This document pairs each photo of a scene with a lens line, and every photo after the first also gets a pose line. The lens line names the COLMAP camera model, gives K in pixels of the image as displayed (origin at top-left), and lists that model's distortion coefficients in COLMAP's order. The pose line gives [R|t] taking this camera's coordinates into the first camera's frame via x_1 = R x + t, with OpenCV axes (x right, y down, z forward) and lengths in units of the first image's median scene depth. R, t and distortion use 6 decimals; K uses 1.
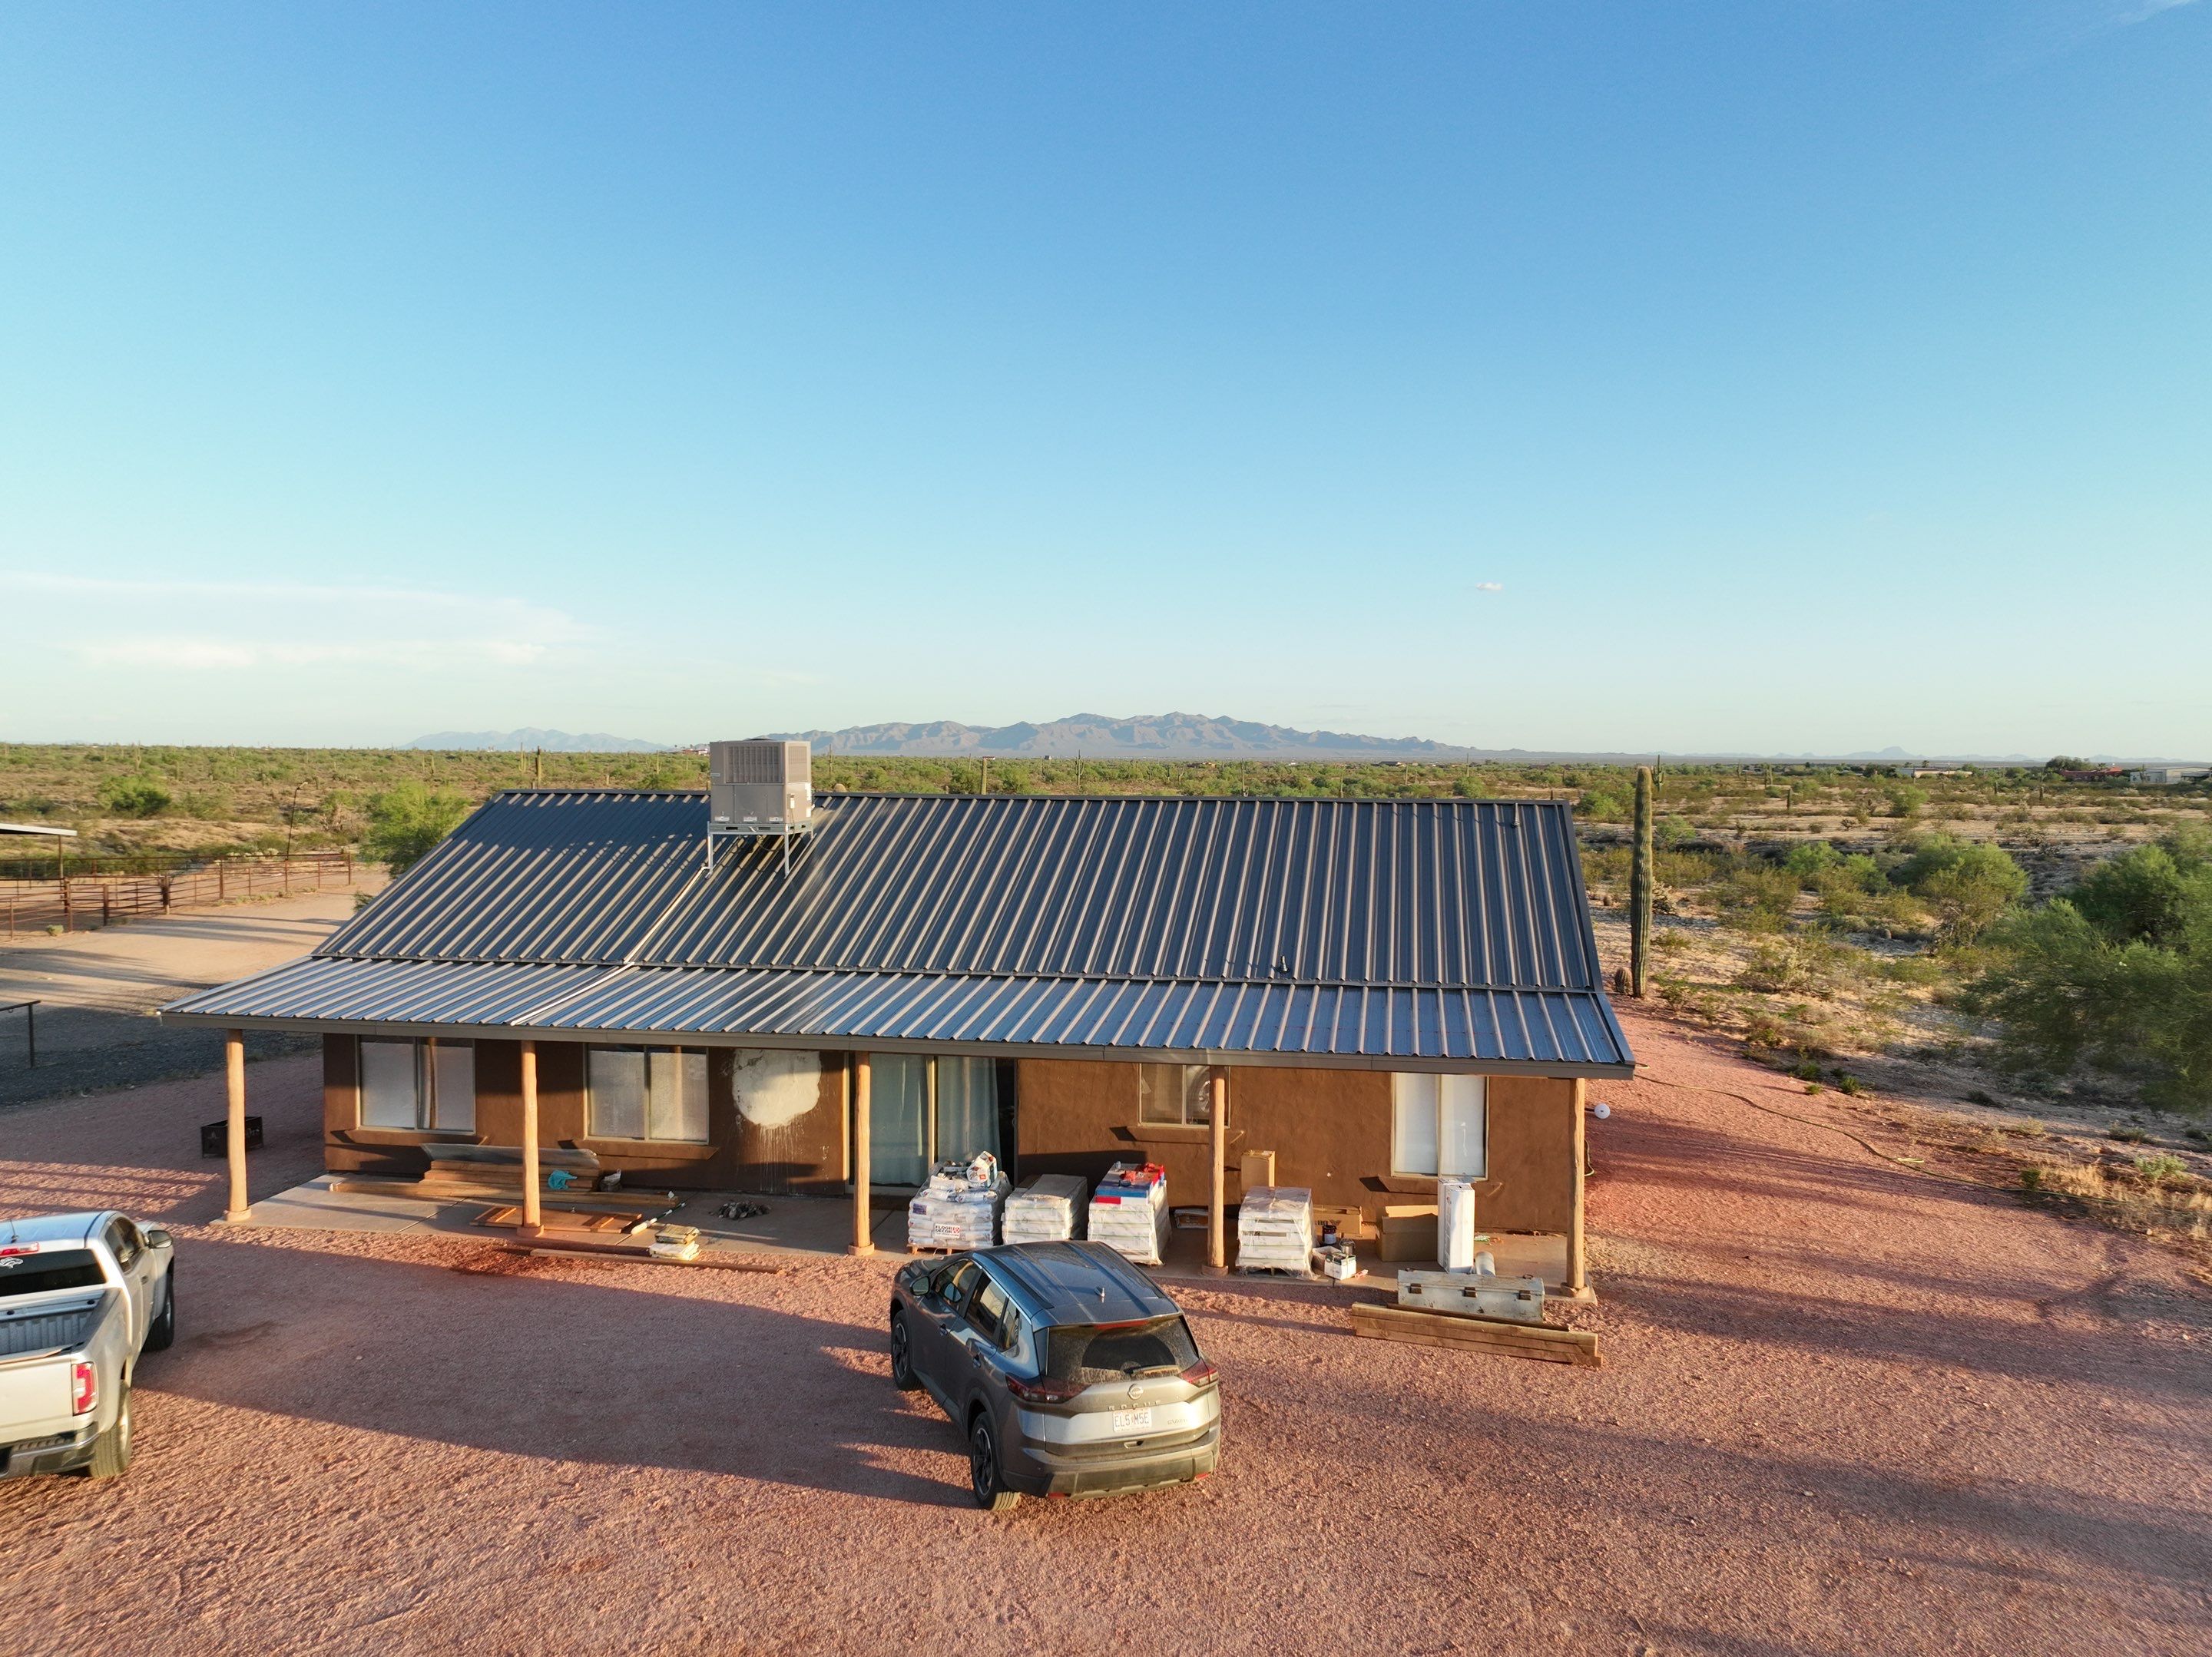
lens RADIAL K [[1762.7, 0, 1106.0], [0, 1762.7, 828.5], [0, 0, 1]] dist [0.019960, 0.004792]
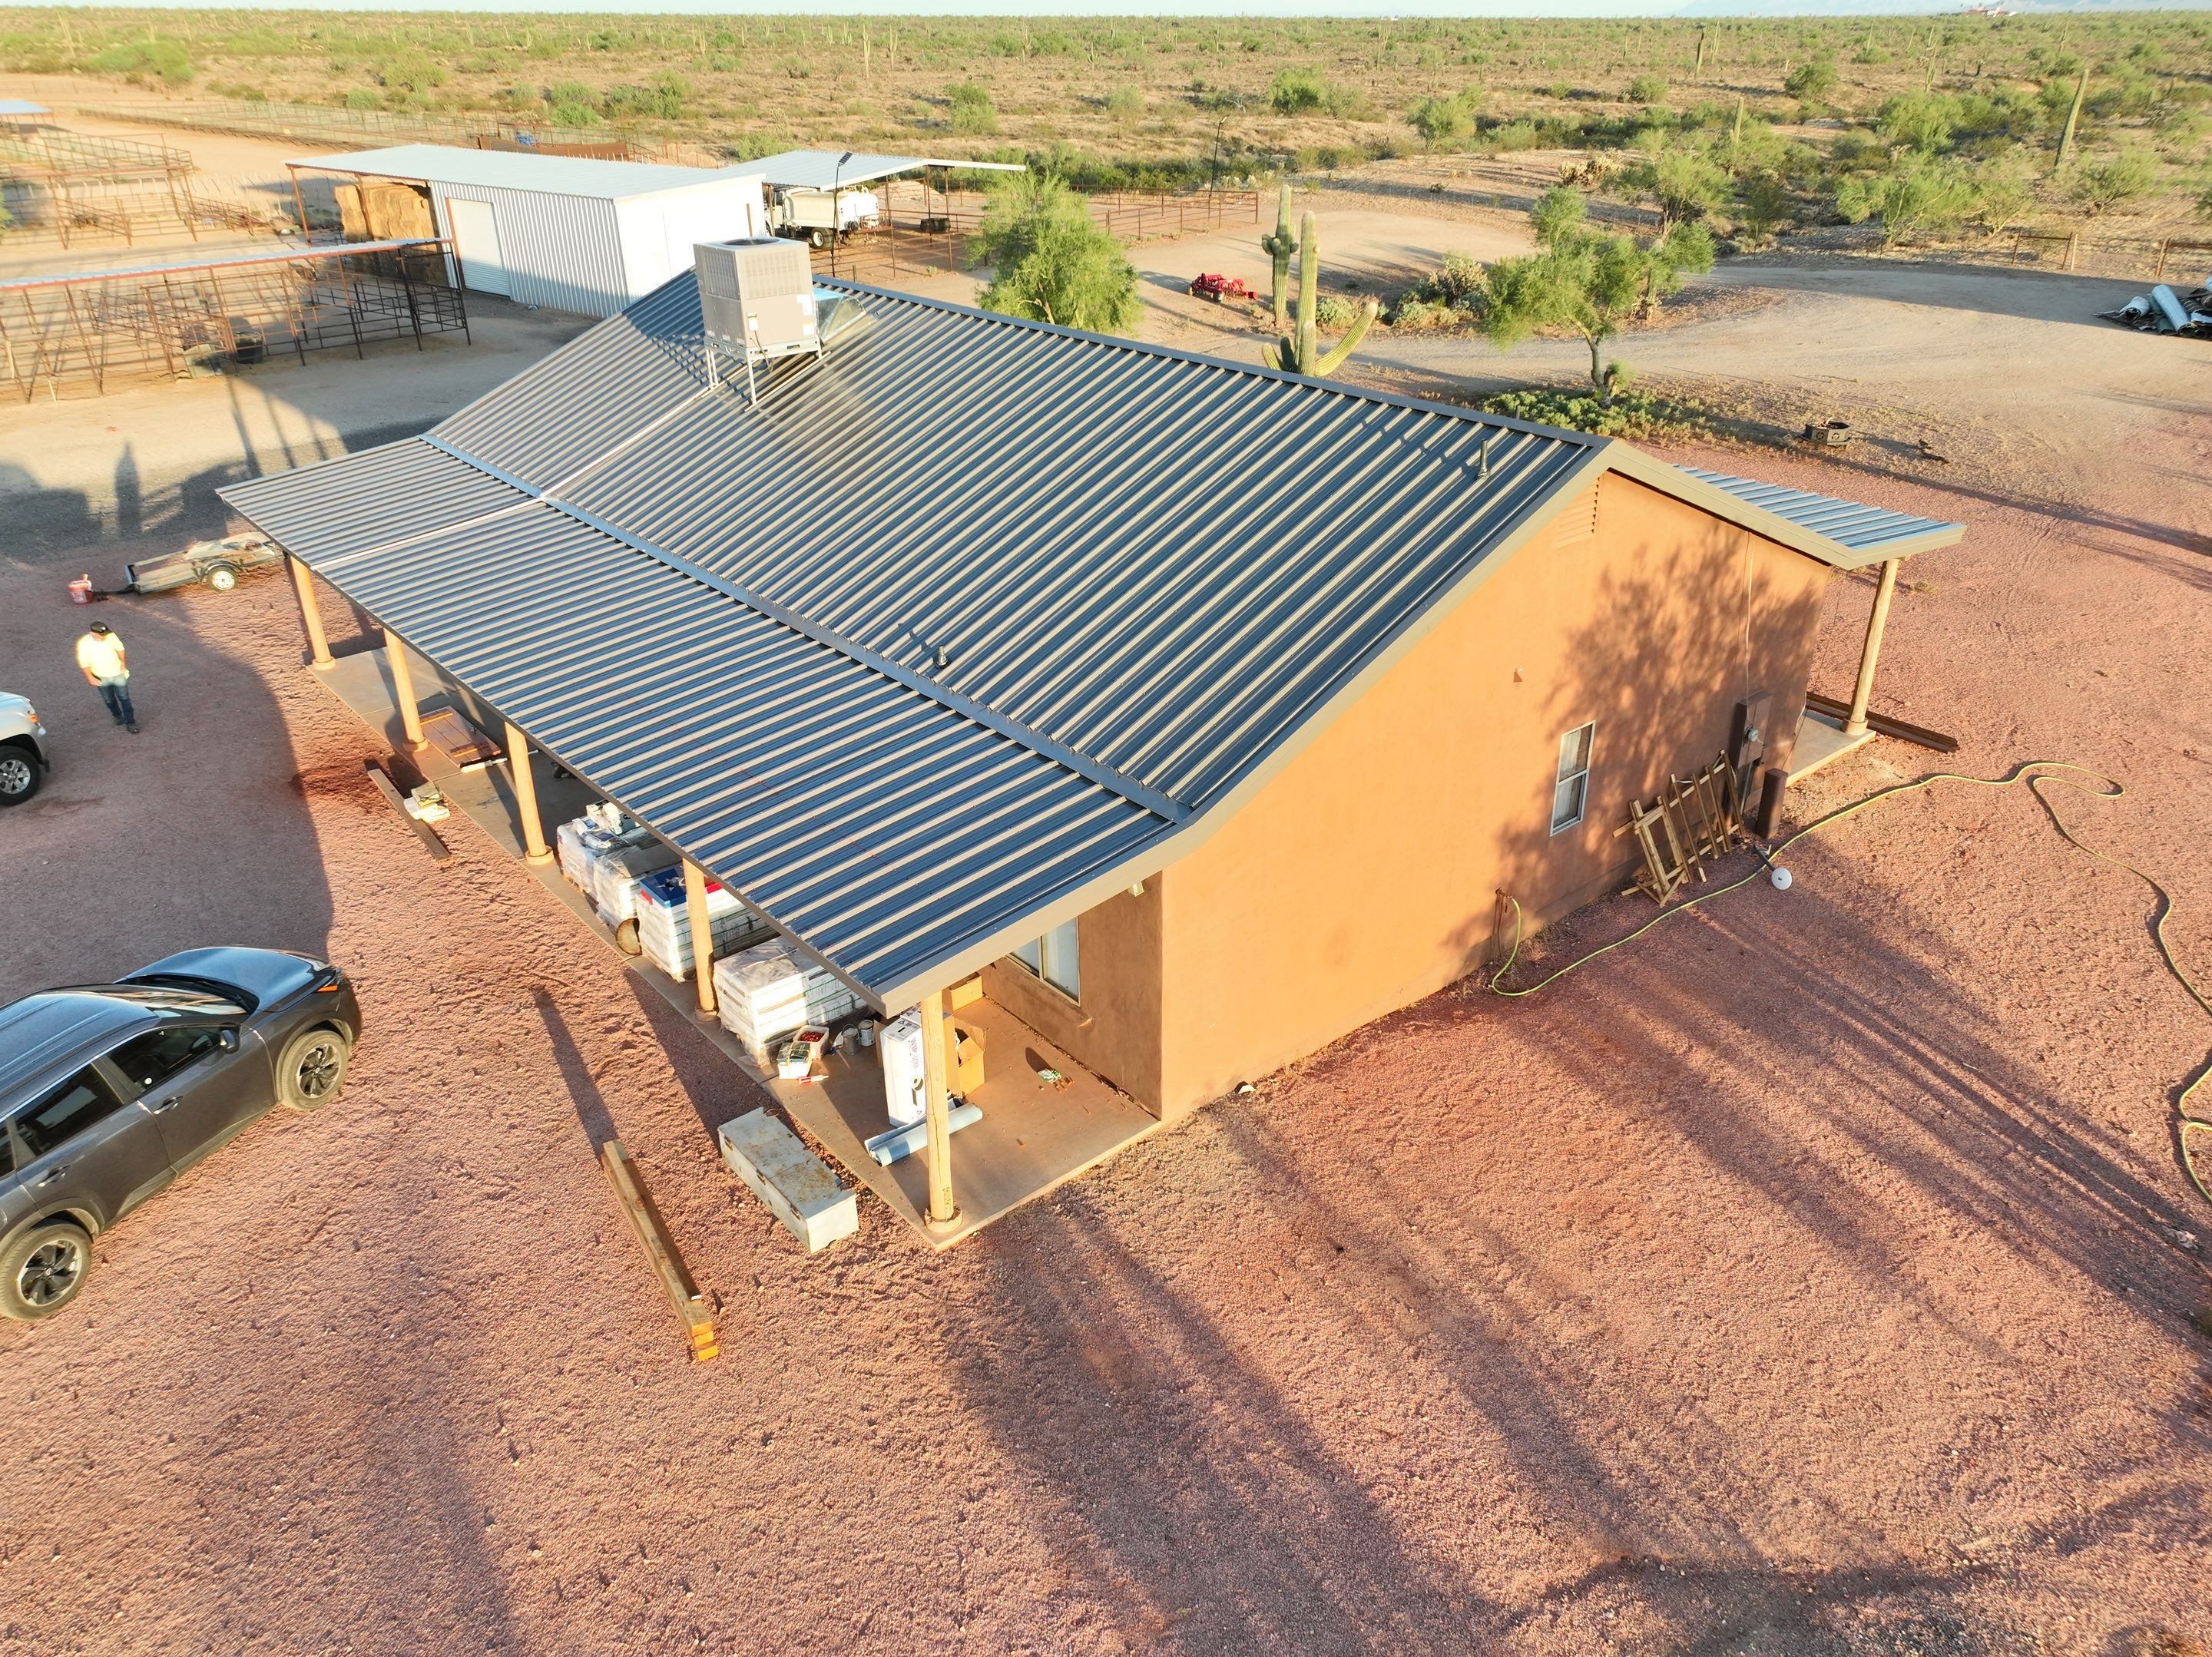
lens RADIAL K [[1584.7, 0, 1106.0], [0, 1584.7, 828.5], [0, 0, 1]] dist [0.003802, 0.005040]
pose [[0.755889, 0.286521, -0.588675, 0.605245], [-0.011991, 0.905060, 0.425116, -0.152811], [0.654590, -0.314281, 0.687560, 0.590207]]
